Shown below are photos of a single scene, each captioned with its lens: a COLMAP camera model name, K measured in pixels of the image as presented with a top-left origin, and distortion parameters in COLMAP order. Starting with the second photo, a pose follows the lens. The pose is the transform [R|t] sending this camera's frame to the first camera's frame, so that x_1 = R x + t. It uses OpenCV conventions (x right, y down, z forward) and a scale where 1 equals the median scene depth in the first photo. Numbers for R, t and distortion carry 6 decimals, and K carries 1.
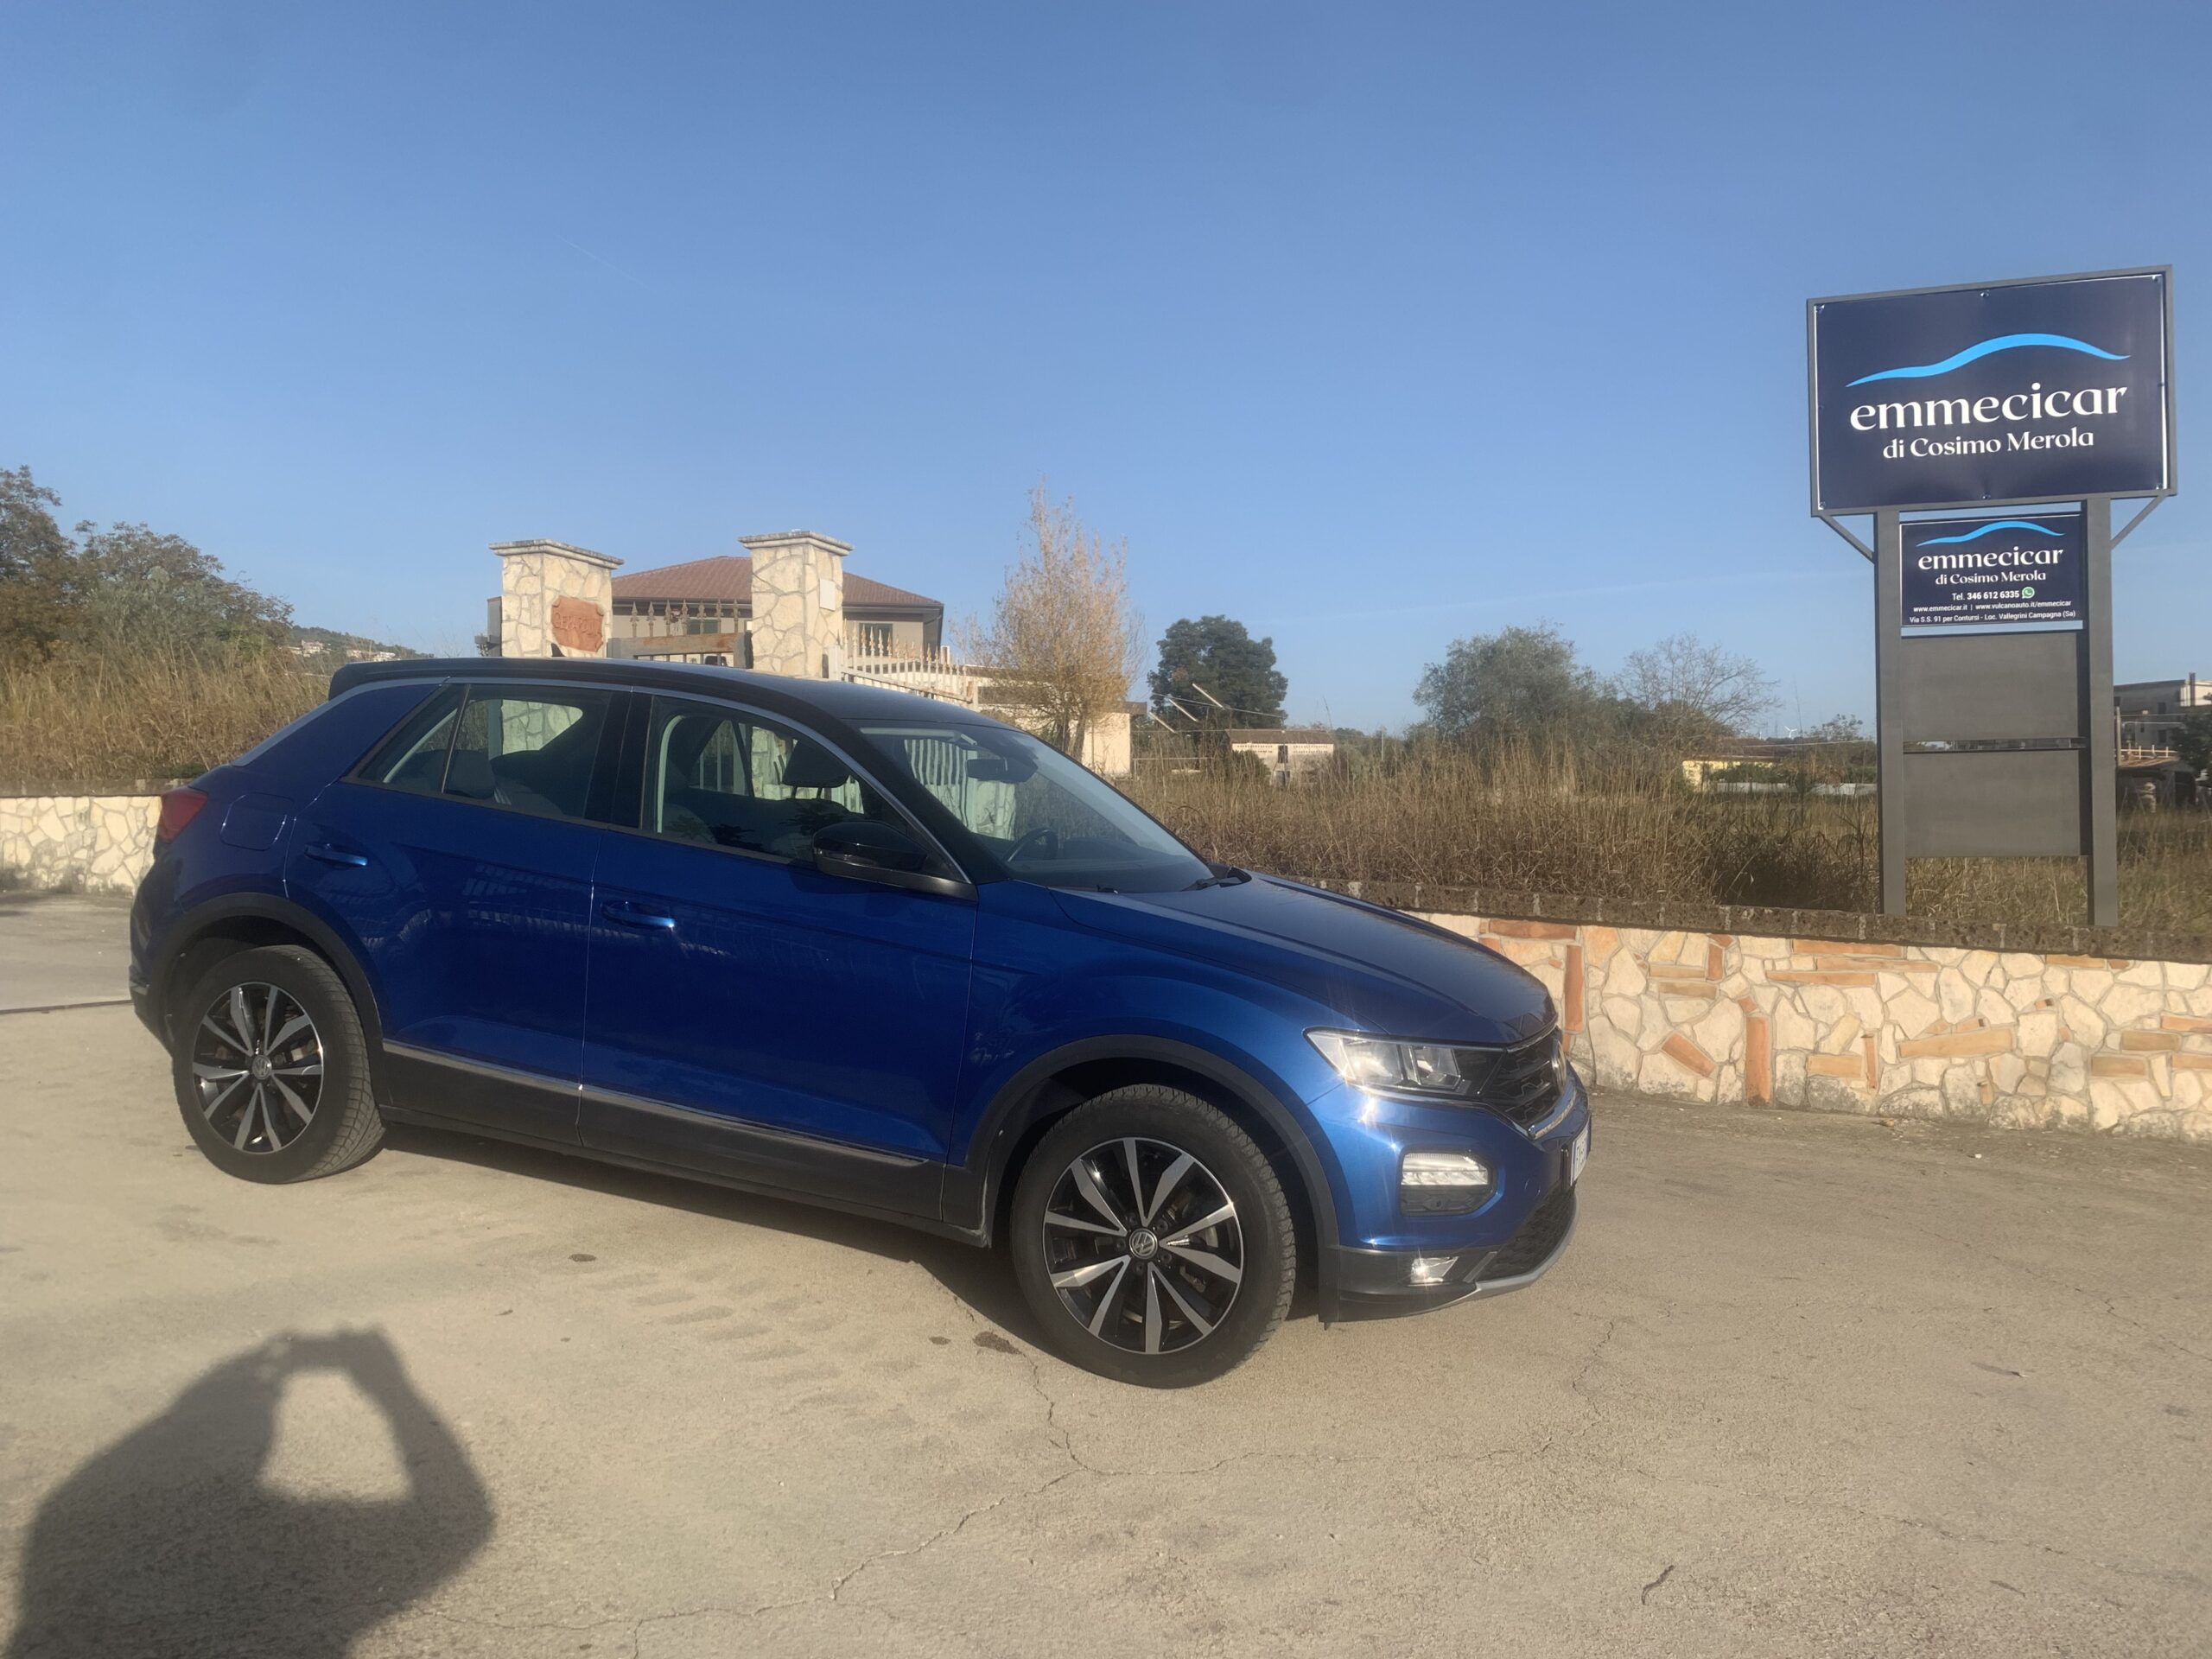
lens RADIAL K [[1686.9, 0, 1131.1], [0, 1686.9, 843.5], [0, 0, 1]] dist [0.027717, -0.023552]
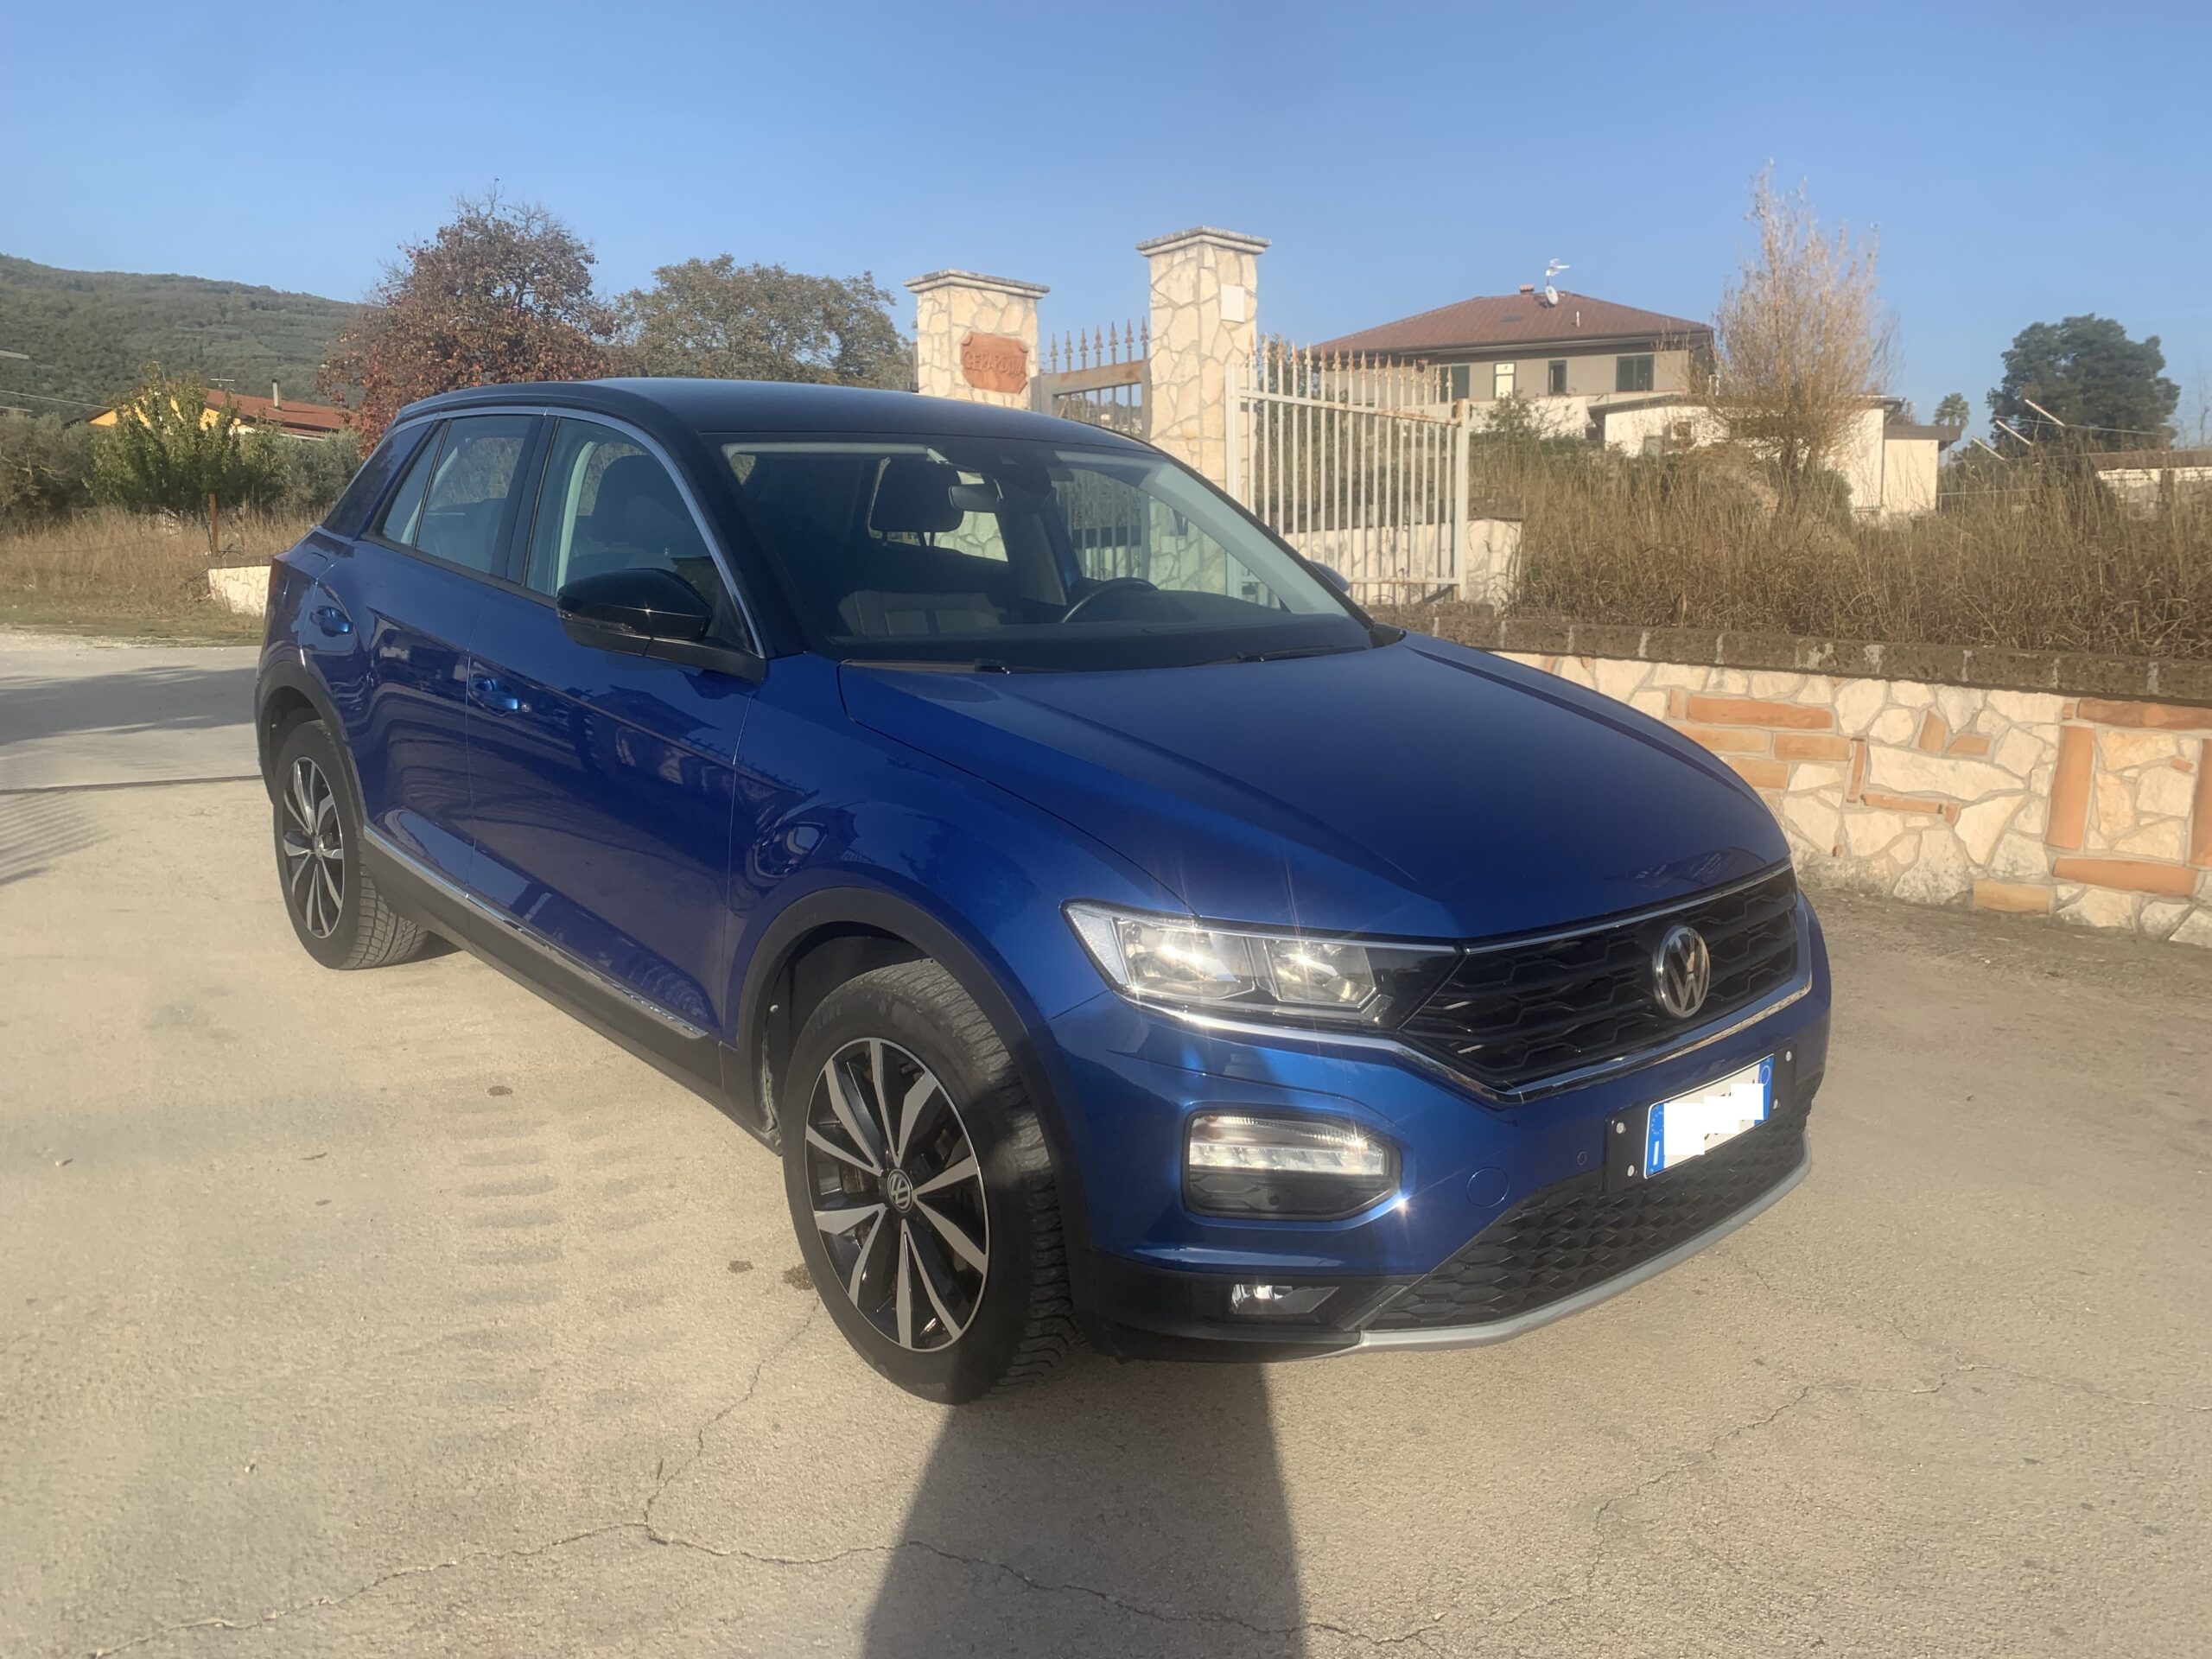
lens RADIAL K [[1686.9, 0, 1127.0], [0, 1686.9, 836.4], [0, 0, 1]] dist [0.027717, -0.023552]
pose [[0.895600, 0.049491, -0.442098, 0.179423], [0.012361, 0.990640, 0.135937, 0.001541], [0.444688, -0.127210, 0.886606, 0.211679]]
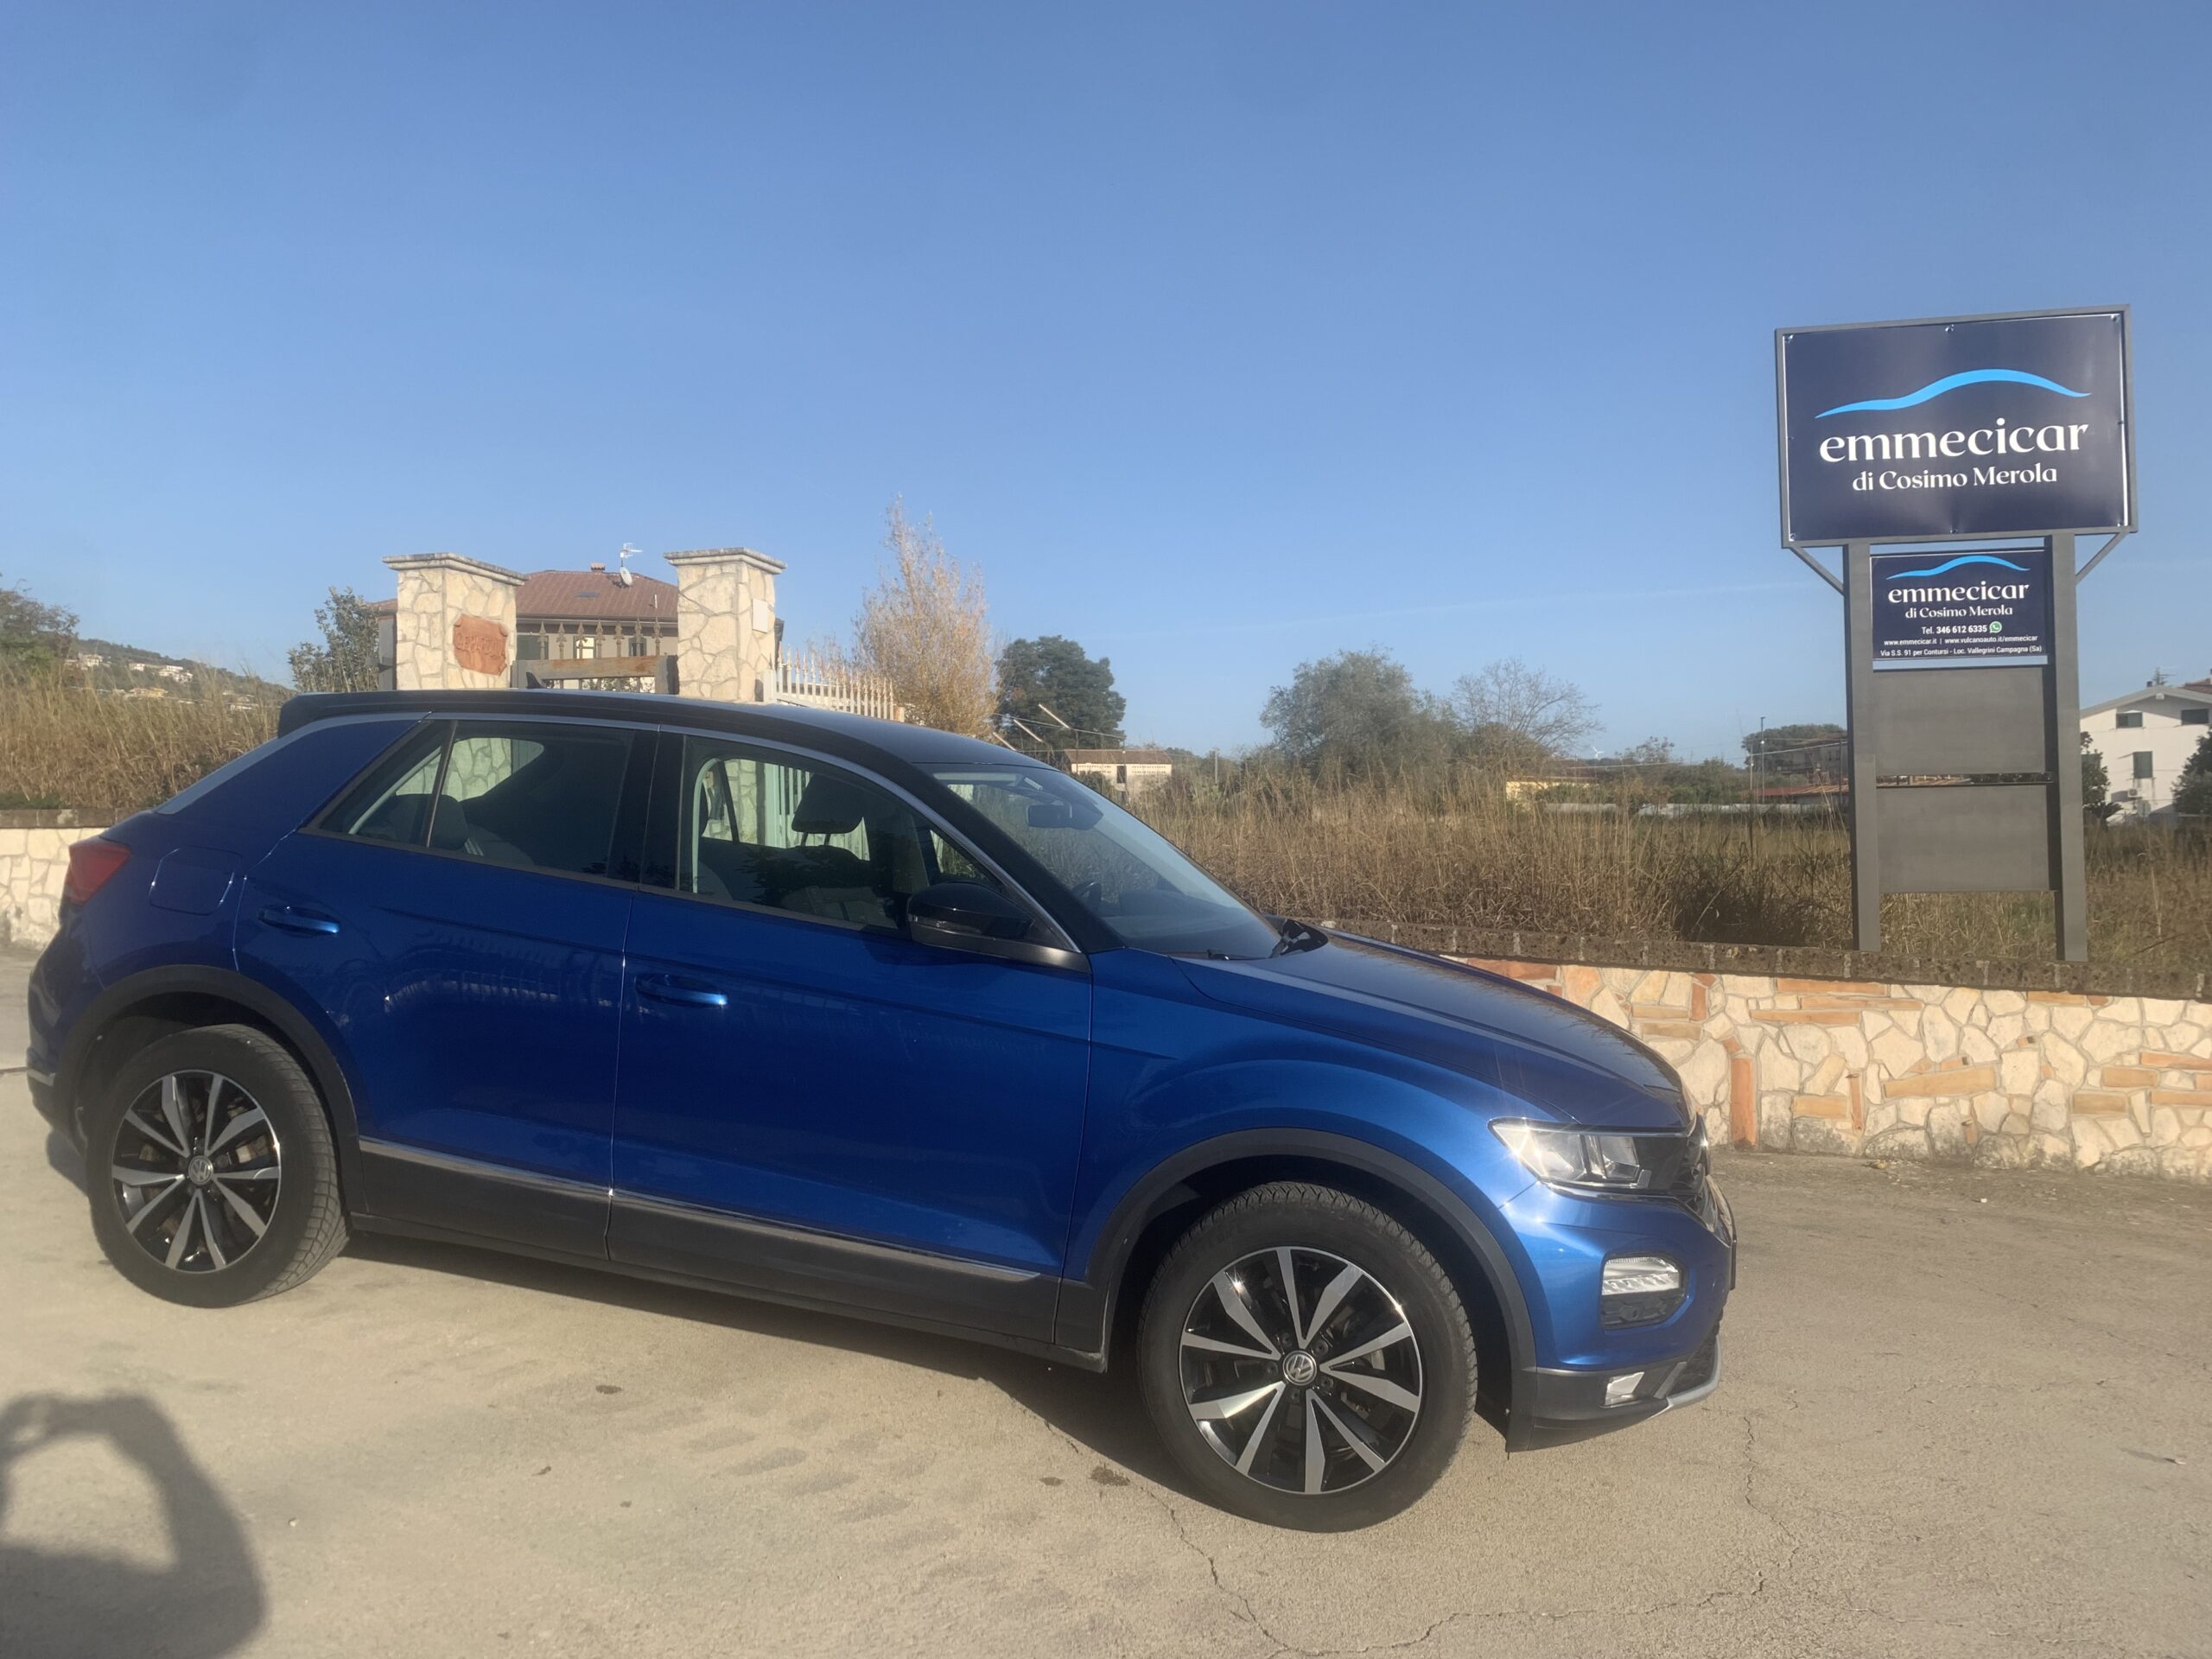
lens RADIAL K [[1686.9, 0, 1131.5], [0, 1686.9, 831.4], [0, 0, 1]] dist [0.027717, -0.023552]
pose [[0.994929, -0.002399, 0.100554, -0.078036], [0.004268, 0.999822, -0.018382, -0.011627], [-0.100492, 0.018718, 0.994762, 0.060806]]
